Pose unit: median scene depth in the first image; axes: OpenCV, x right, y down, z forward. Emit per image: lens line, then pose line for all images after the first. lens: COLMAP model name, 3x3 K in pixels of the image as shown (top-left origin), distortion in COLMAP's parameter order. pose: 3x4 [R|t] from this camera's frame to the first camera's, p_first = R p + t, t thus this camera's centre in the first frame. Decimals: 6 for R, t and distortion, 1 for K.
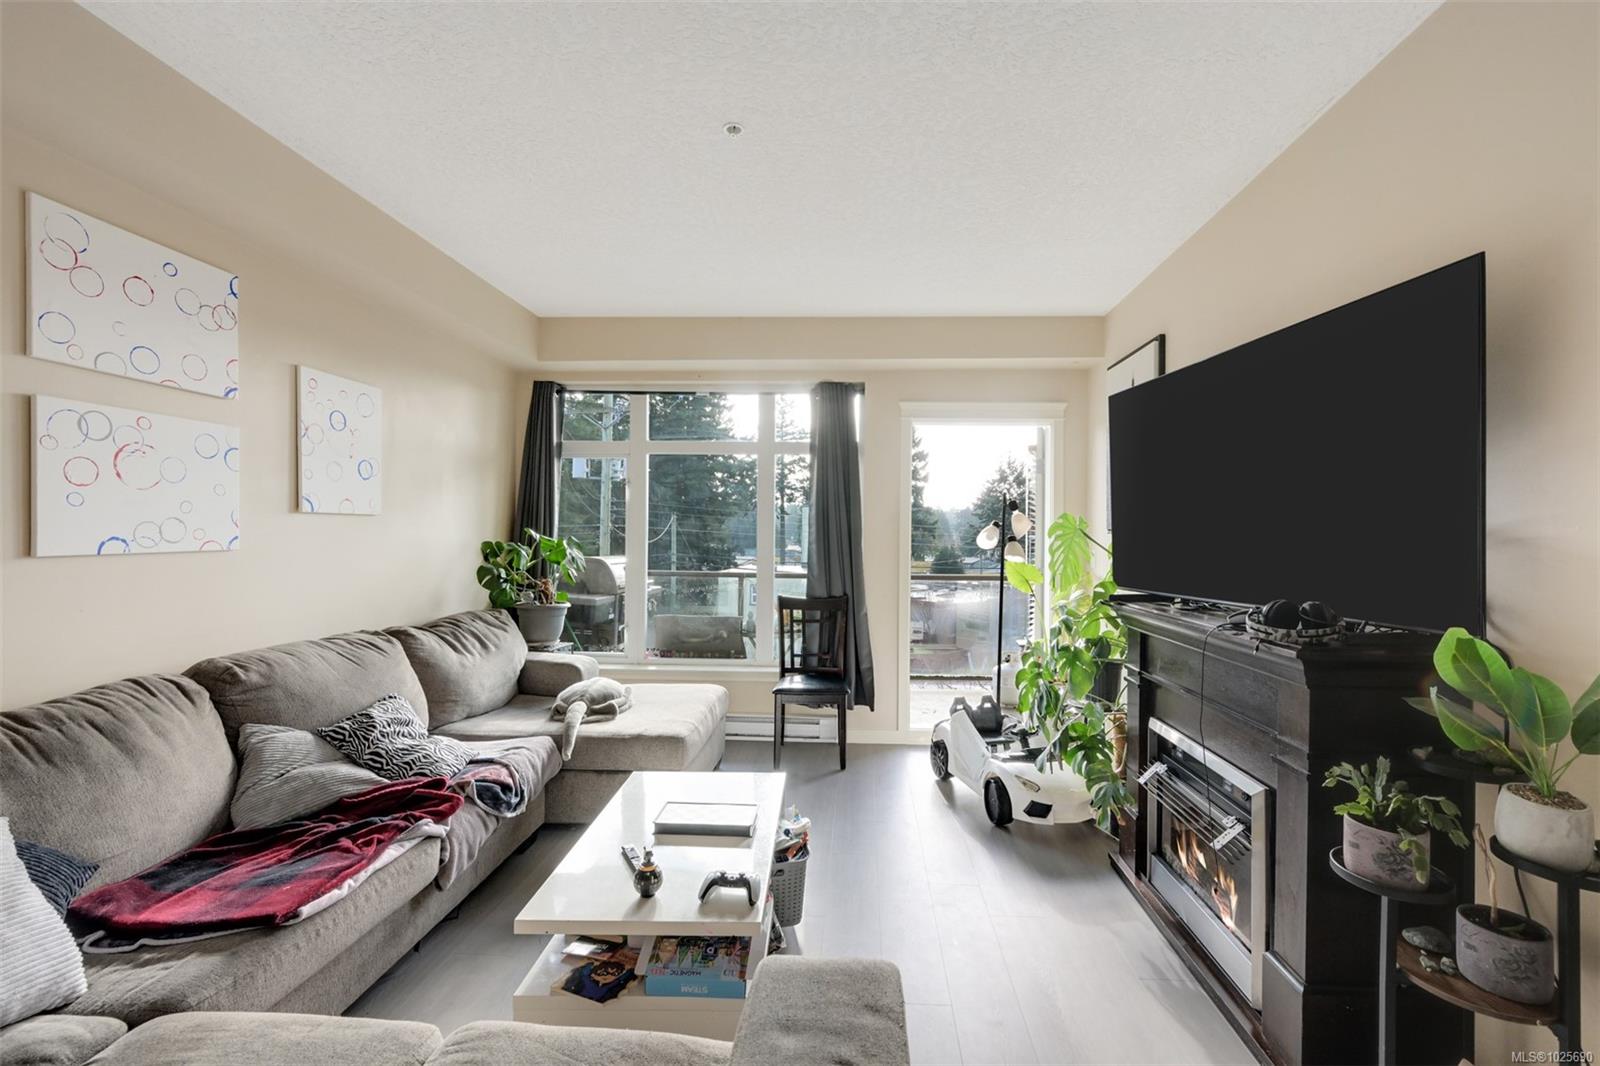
lens RADIAL K [[636.9, 0, 811.8], [0, 636.9, 536.2], [0, 0, 1]] dist [-0.000928, 0.001029]
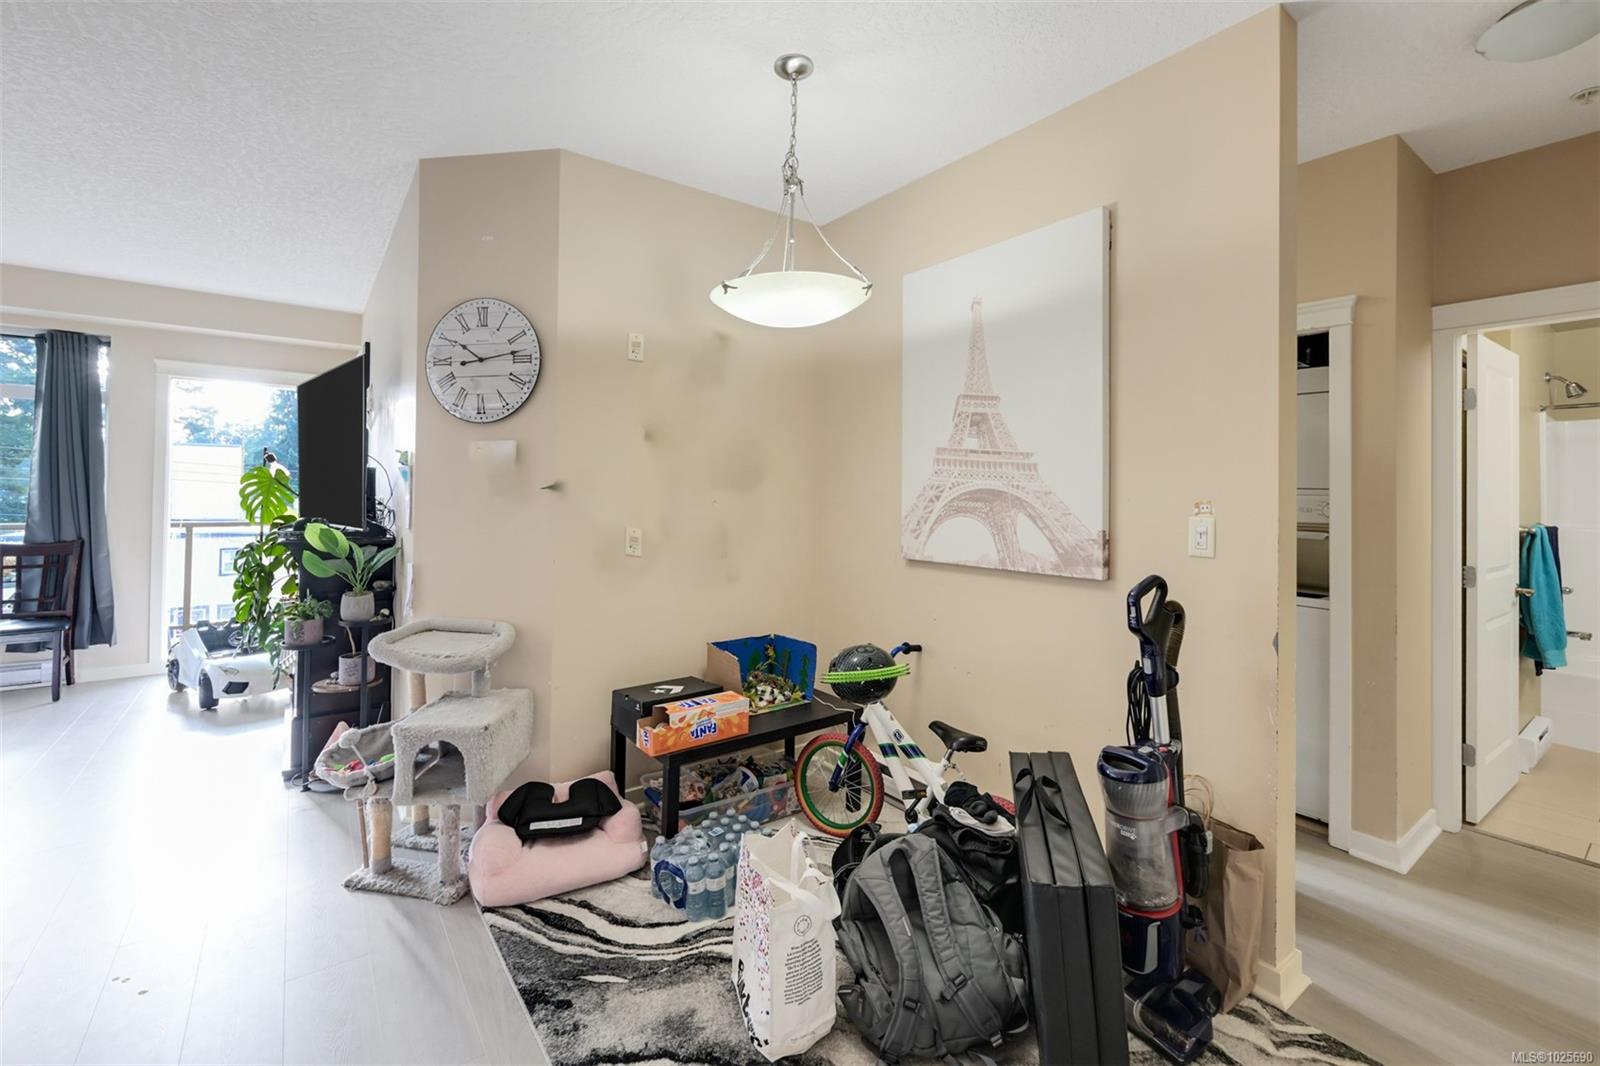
lens RADIAL K [[670.4, 0, 780.7], [0, 670.4, 489.4], [0, 0, 1]] dist [-0.000666, -0.000026]
pose [[0.766090, 0.005950, 0.642706, 0.308244], [-0.008173, 0.999966, 0.000486, 0.002864], [-0.642681, -0.005625, 0.766113, -0.766103]]
